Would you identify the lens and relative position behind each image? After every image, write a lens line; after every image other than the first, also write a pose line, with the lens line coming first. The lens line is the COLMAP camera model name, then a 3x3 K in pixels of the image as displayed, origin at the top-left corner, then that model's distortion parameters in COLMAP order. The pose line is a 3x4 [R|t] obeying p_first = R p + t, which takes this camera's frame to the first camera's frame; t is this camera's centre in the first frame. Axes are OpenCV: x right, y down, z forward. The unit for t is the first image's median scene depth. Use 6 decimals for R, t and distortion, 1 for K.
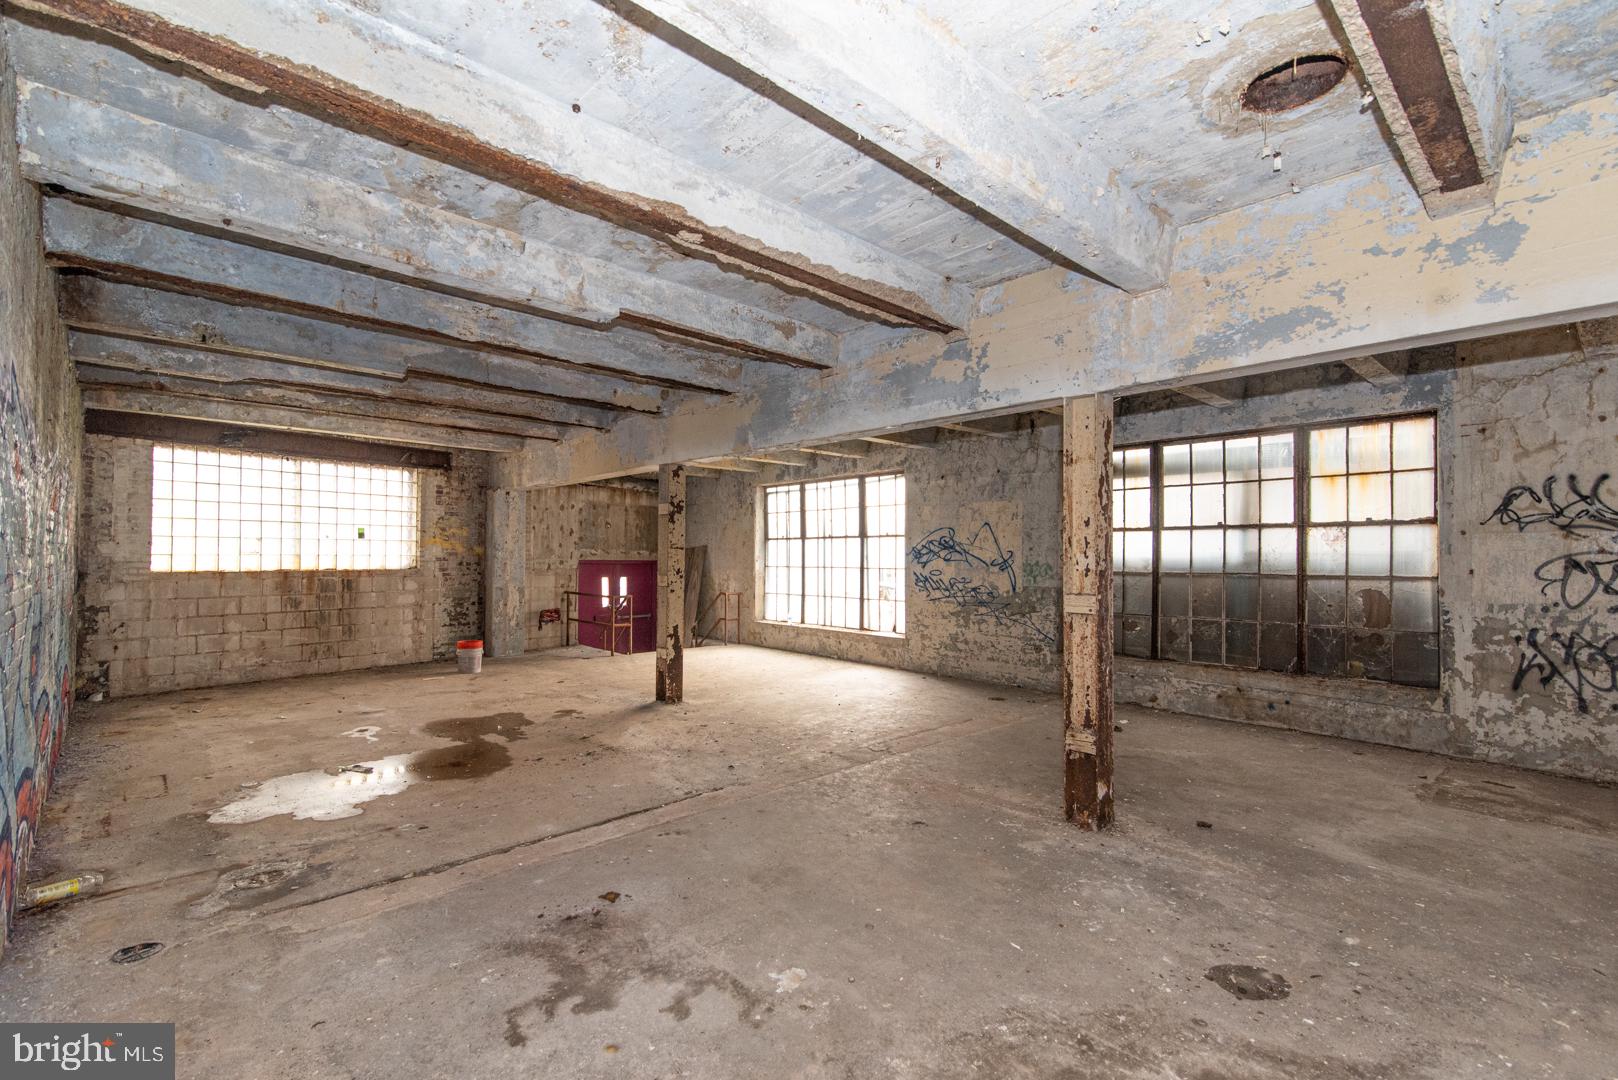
lens RADIAL K [[749.8, 0, 803.1], [0, 749.8, 537.2], [0, 0, 1]] dist [0.041264, -0.010354]
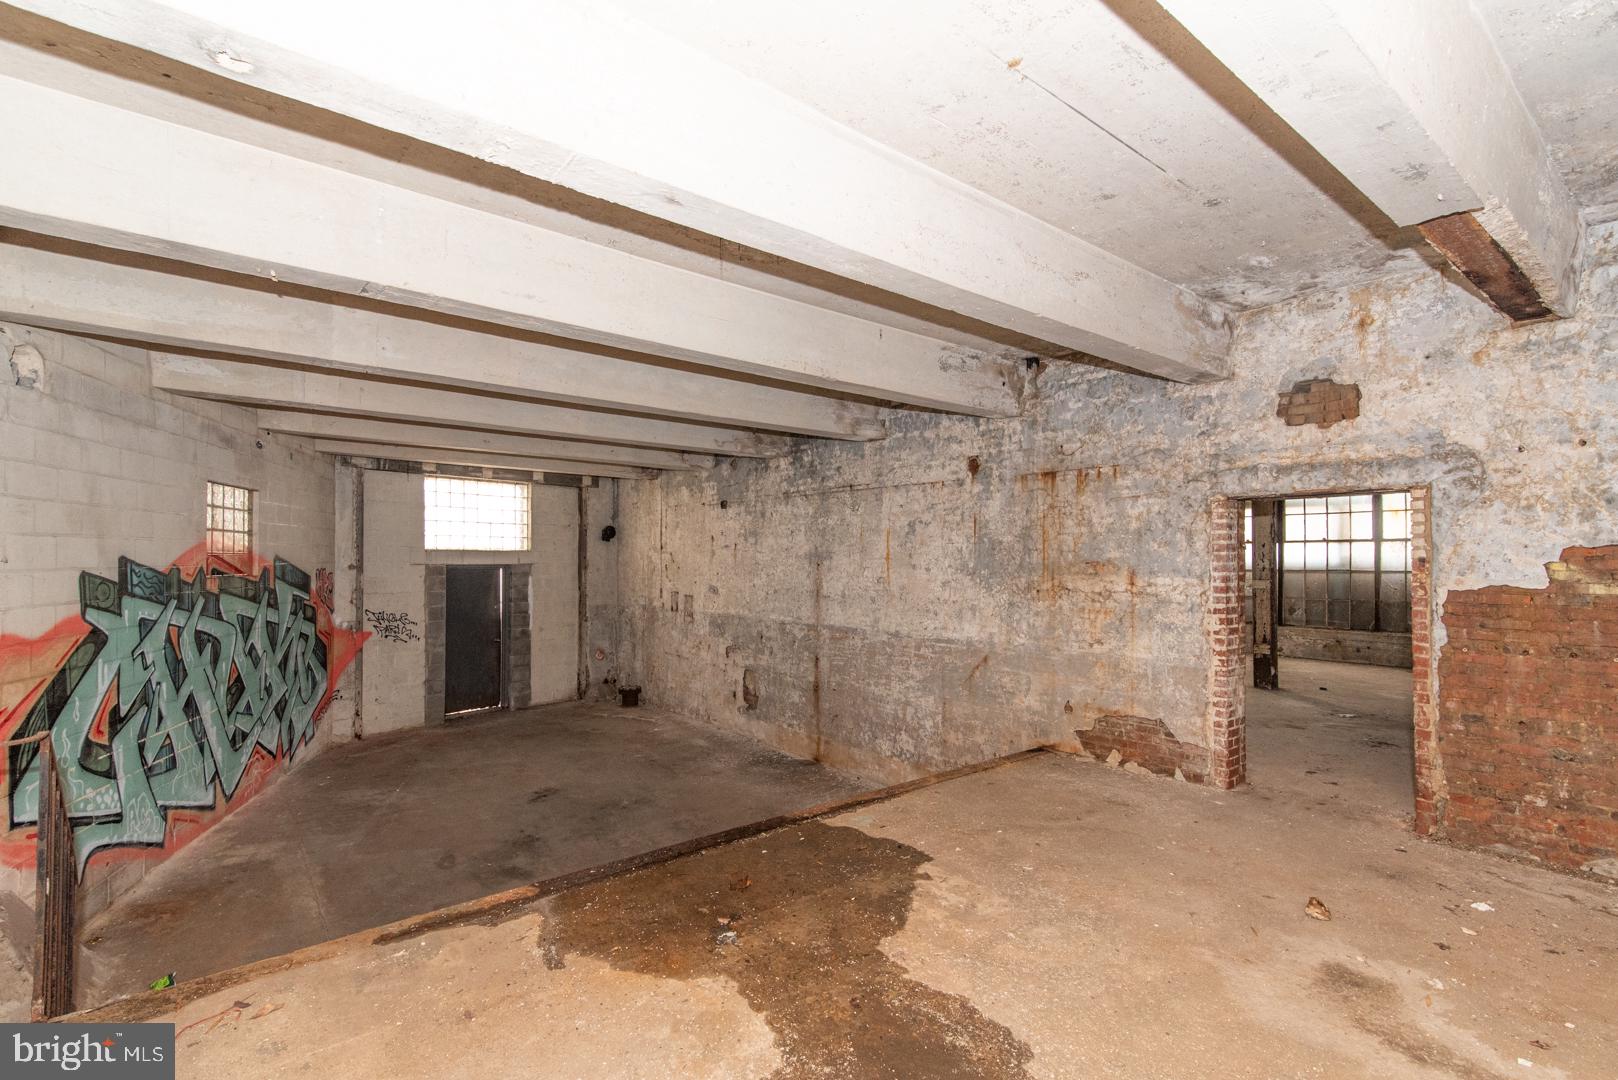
lens RADIAL K [[749.8, 0, 809.4], [0, 749.8, 548.6], [0, 0, 1]] dist [0.041264, -0.010354]
pose [[0.997210, -0.012568, -0.073582, -0.438749], [0.013301, 0.999866, 0.009492, -0.029062], [0.073453, -0.010444, 0.997244, -0.722825]]
